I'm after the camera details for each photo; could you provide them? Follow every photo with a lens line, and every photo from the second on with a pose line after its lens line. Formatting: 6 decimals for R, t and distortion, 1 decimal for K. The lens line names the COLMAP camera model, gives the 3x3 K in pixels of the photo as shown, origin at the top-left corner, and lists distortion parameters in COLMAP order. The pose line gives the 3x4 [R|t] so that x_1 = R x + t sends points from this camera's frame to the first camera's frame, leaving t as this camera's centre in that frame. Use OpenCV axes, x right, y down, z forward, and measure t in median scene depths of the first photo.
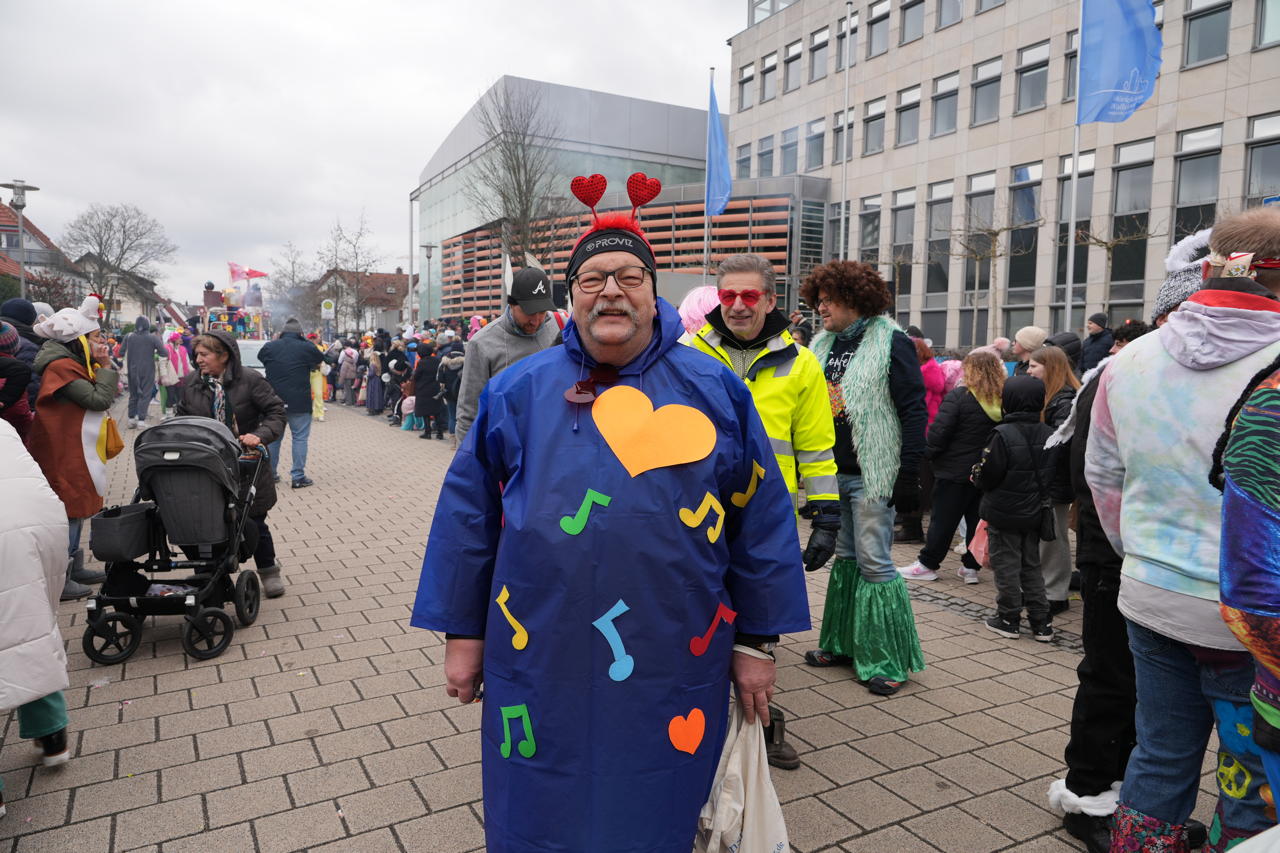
lens RADIAL K [[865.7, 0, 640.6], [0, 865.7, 407.4], [0, 0, 1]] dist [-0.004043, -0.000560]
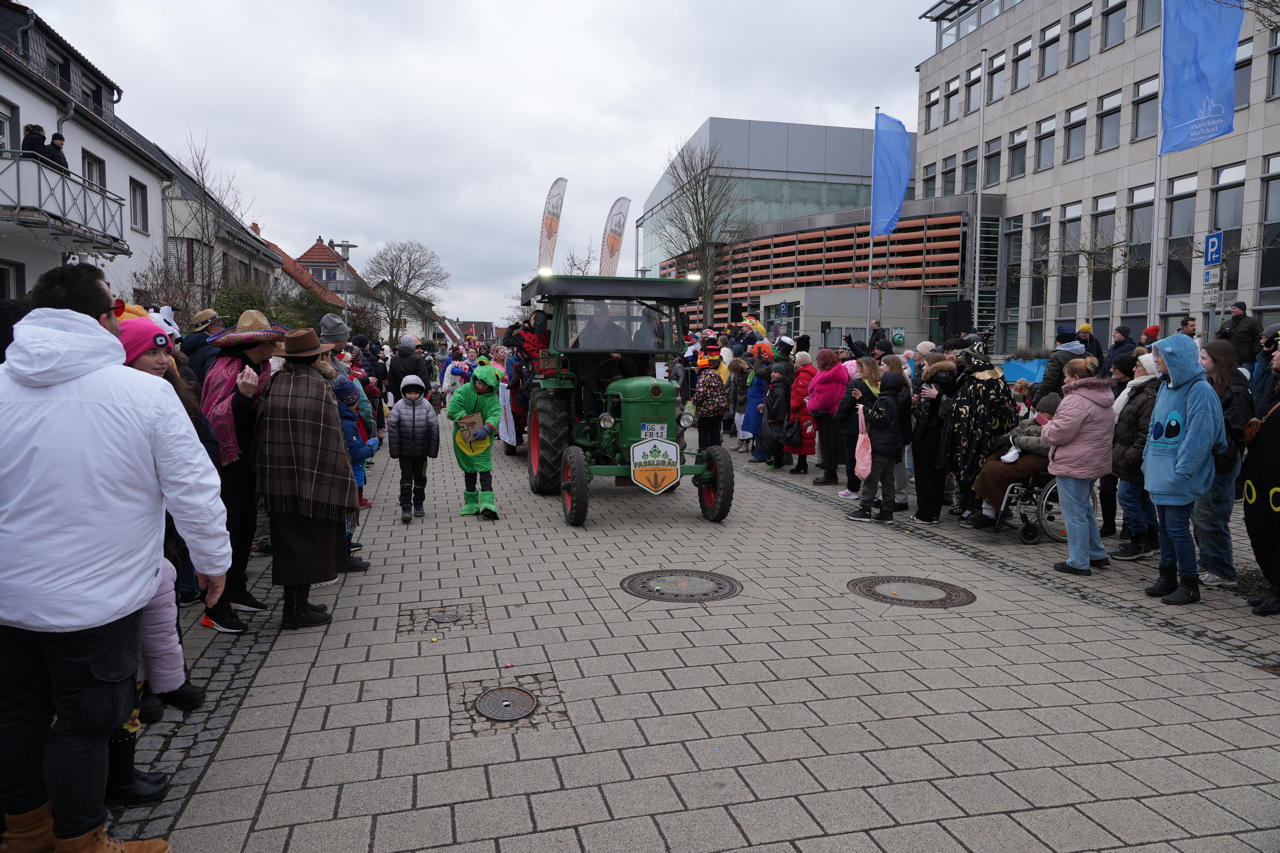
lens RADIAL K [[865.7, 0, 647.4], [0, 865.7, 422.7], [0, 0, 1]] dist [-0.004043, -0.000560]
pose [[0.964291, 0.010424, -0.264640, 0.073104], [-0.008279, 0.999923, 0.009221, 0.008766], [0.264715, -0.006700, 0.964303, -0.129908]]
